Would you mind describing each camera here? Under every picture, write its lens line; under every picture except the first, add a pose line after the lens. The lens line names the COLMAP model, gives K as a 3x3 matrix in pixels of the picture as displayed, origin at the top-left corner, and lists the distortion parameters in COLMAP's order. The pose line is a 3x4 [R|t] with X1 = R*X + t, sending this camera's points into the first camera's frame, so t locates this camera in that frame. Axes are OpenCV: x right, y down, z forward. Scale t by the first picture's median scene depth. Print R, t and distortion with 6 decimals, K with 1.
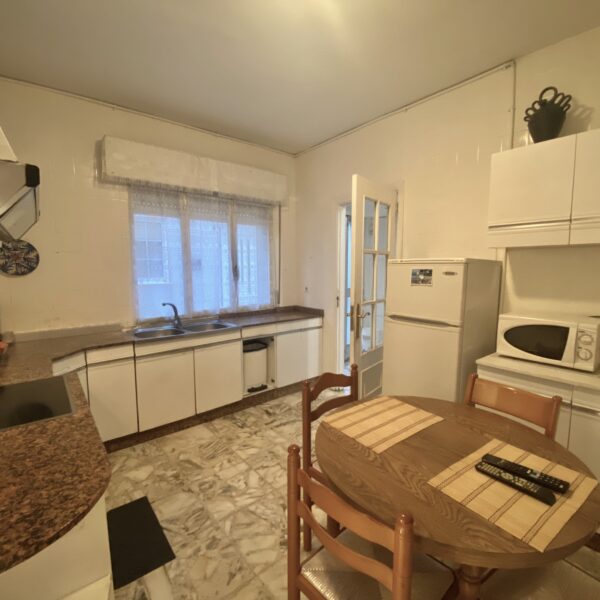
lens RADIAL K [[330.2, 0, 300.0], [0, 330.2, 300.0], [0, 0, 1]] dist [0.036639, -0.027884]
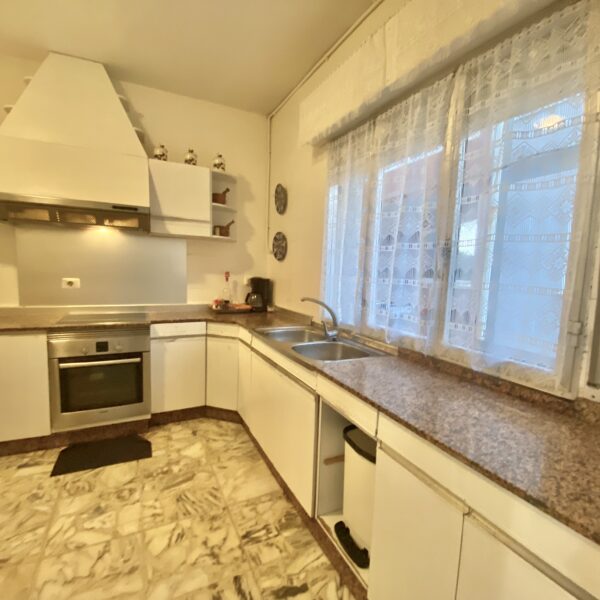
lens RADIAL K [[330.2, 0, 300.0], [0, 330.2, 300.0], [0, 0, 1]] dist [0.036639, -0.027884]
pose [[-0.235641, 0.077920, -0.968711, 0.359356], [-0.146570, 0.982530, 0.114684, -0.081604], [0.960724, 0.169009, -0.220103, 1.375796]]
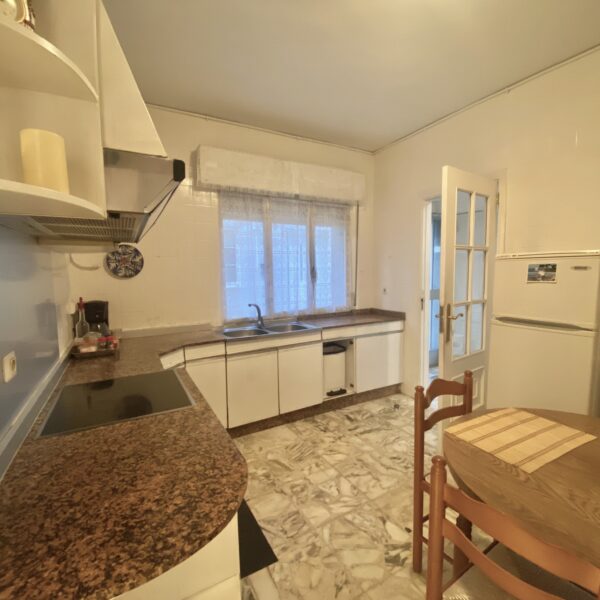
lens RADIAL K [[330.2, 0, 300.0], [0, 330.2, 300.0], [0, 0, 1]] dist [0.036639, -0.027884]
pose [[0.985178, 0.000275, -0.171534, -0.096297], [-0.002971, 0.999876, -0.015460, 0.015009], [0.171508, 0.015741, 0.985057, 0.023101]]
